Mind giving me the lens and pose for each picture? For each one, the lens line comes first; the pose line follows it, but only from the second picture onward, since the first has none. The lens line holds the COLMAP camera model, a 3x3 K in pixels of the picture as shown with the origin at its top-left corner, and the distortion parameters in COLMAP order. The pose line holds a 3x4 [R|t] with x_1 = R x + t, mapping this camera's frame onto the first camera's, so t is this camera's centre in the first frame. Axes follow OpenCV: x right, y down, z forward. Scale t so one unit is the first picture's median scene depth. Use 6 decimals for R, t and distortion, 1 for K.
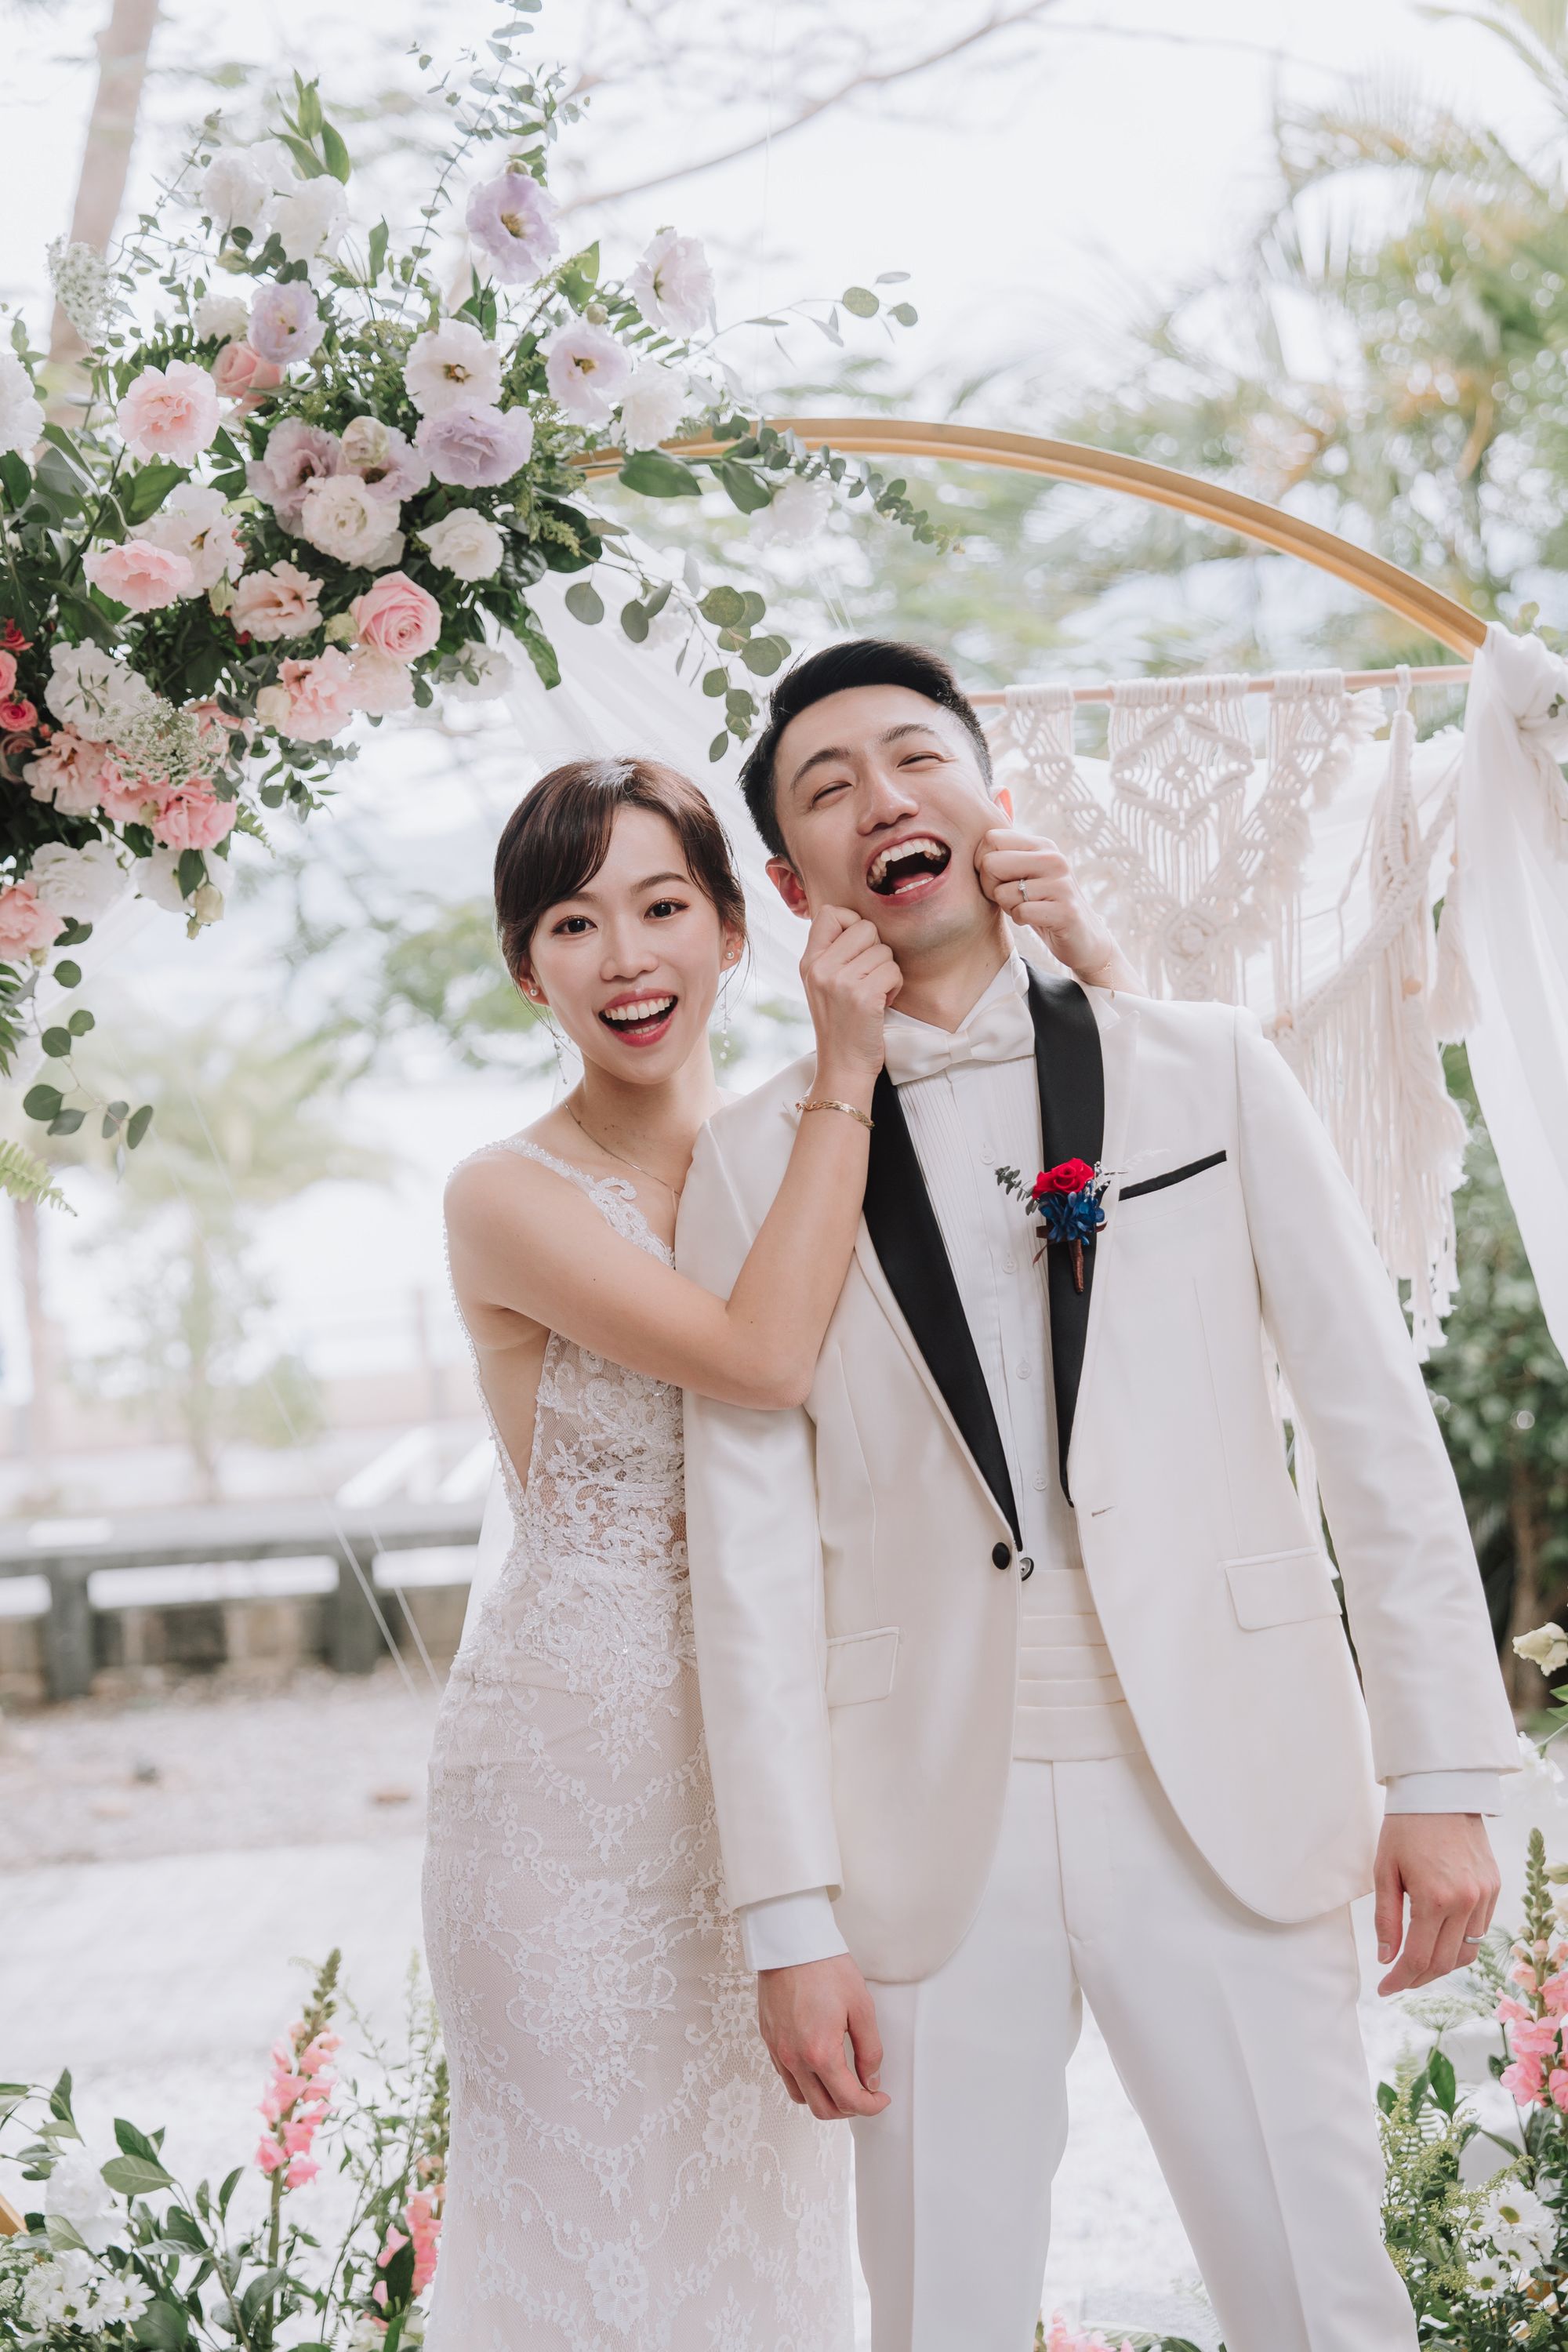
lens RADIAL K [[4058.5, 0, 784.0], [0, 4058.5, 1176.0], [0, 0, 1]] dist [-0.045499, 3.494044]
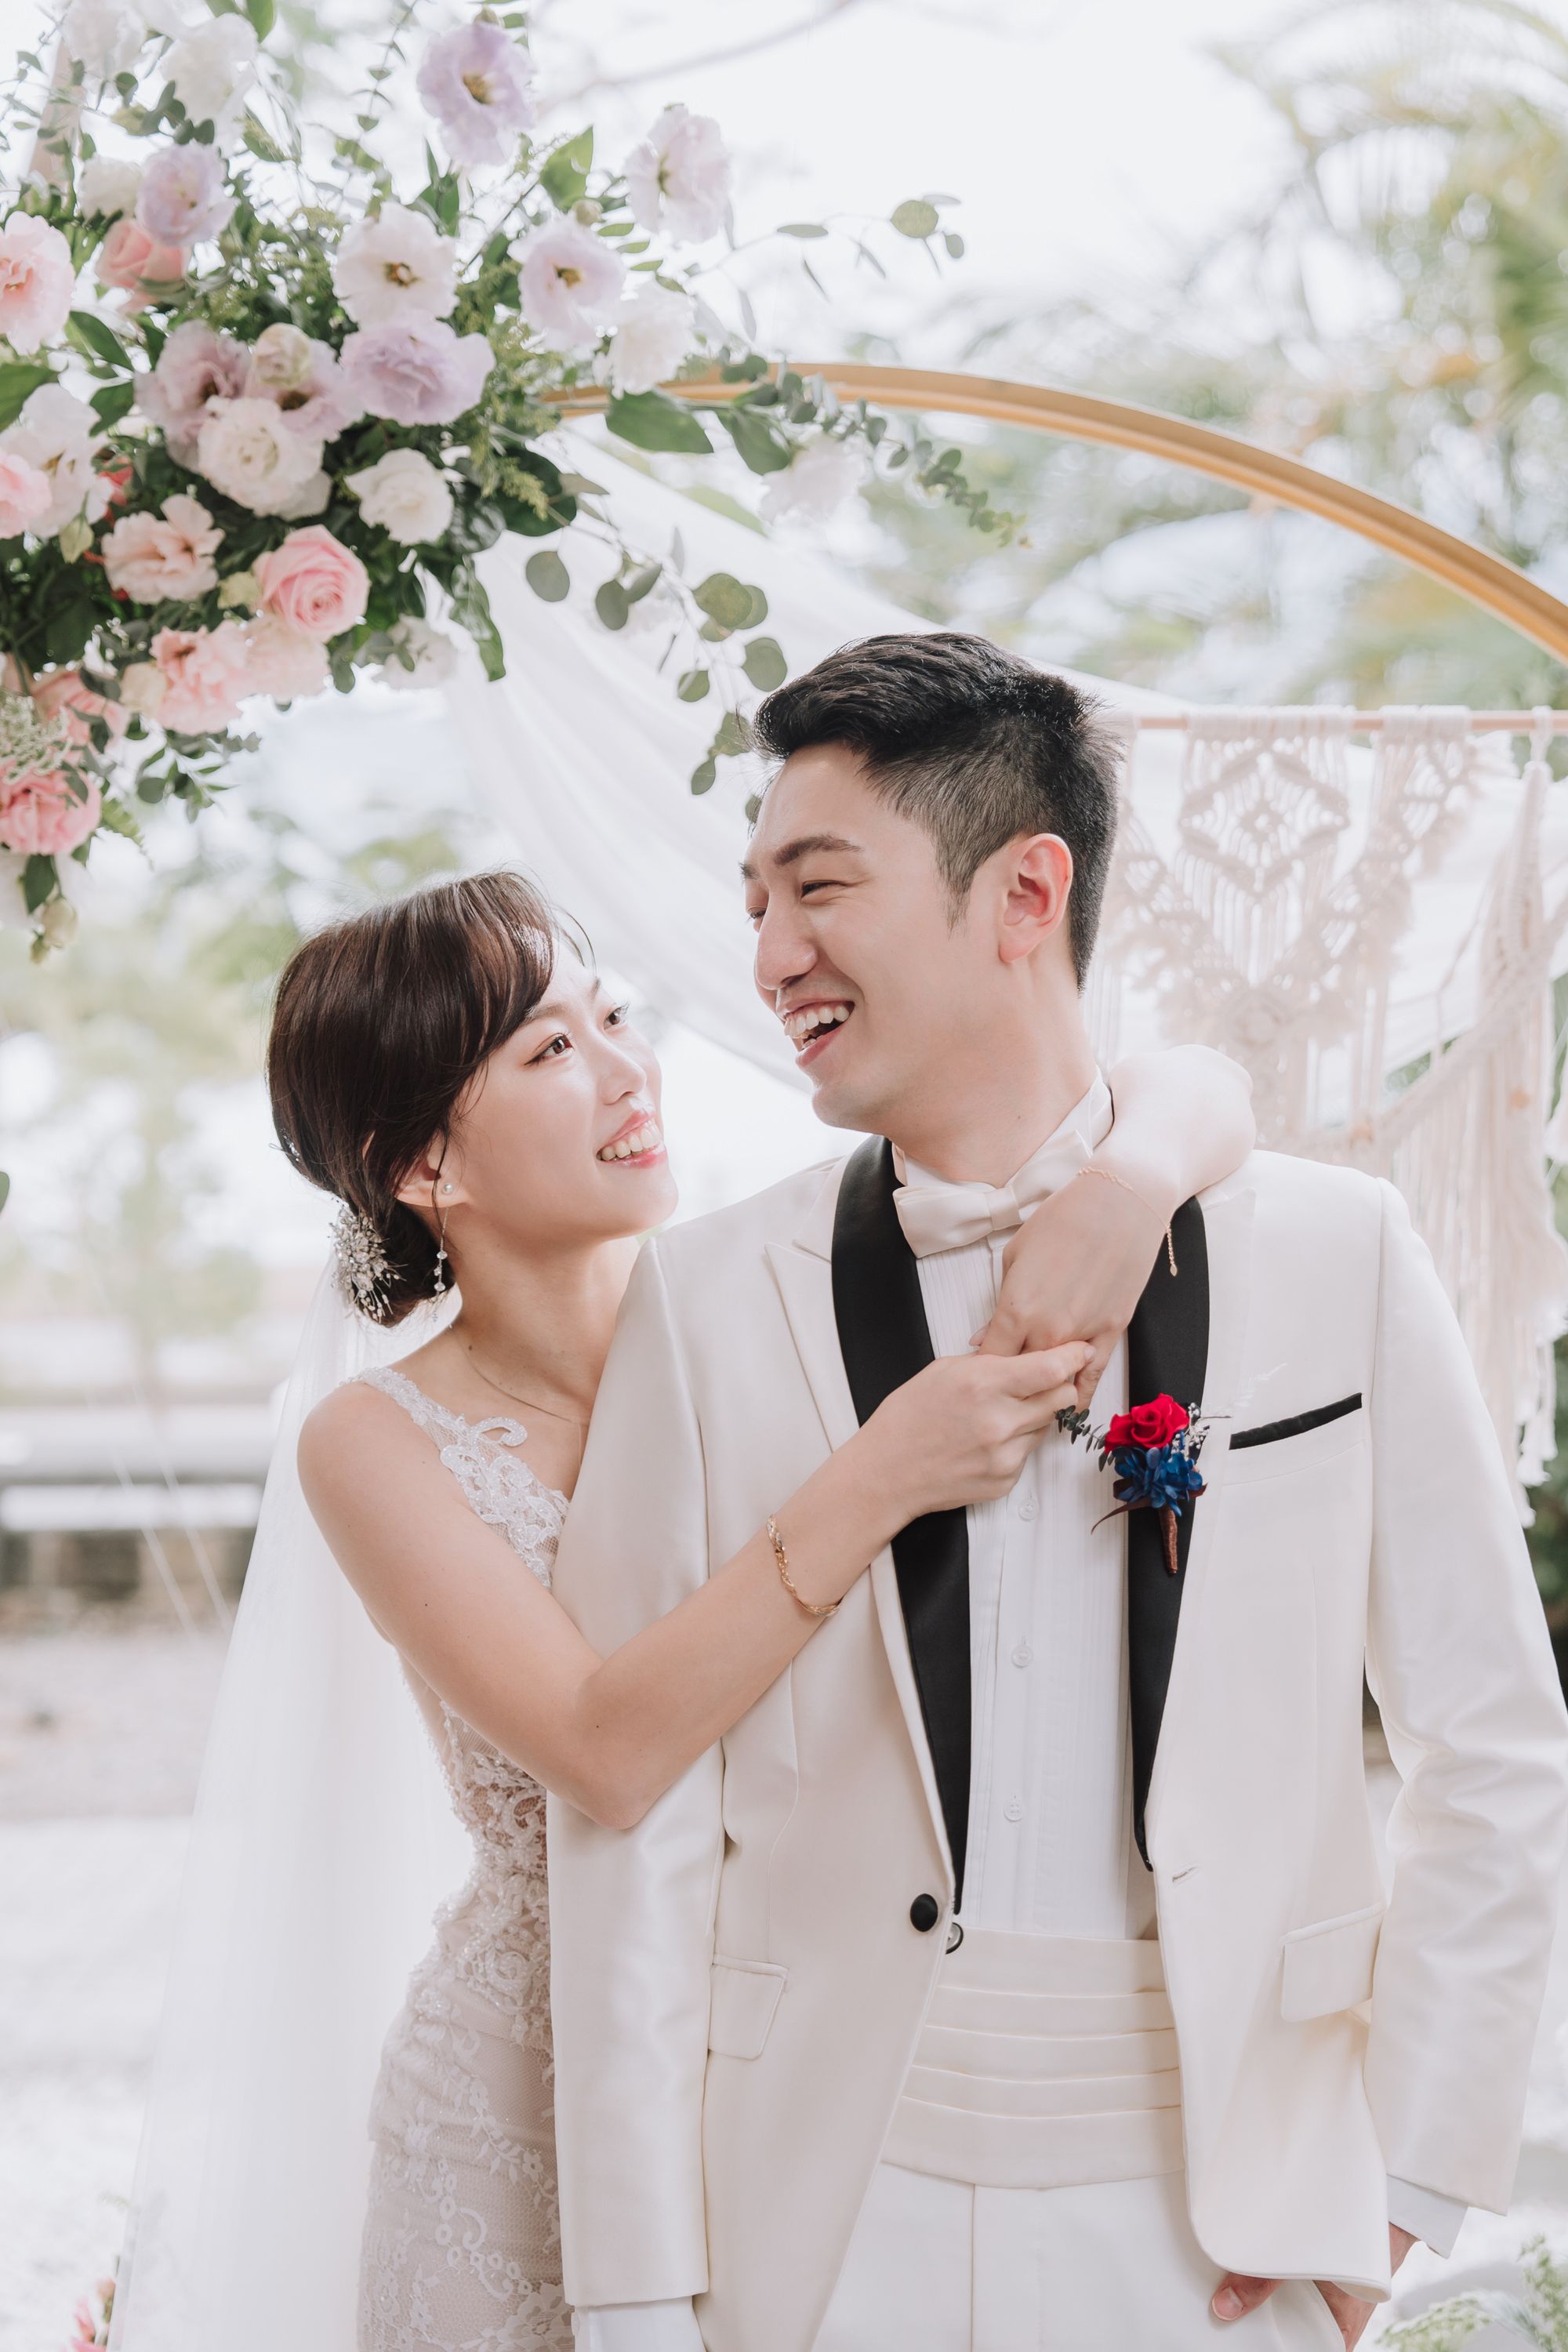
lens RADIAL K [[3666.4, 0, 733.7], [0, 3666.4, 1181.2], [0, 0, 1]] dist [0.209800, -0.082738]
pose [[0.997856, 0.065435, 0.001500, -0.006275], [-0.065440, 0.996939, 0.042783, -0.056013], [0.001304, -0.042790, 0.999083, 0.267715]]
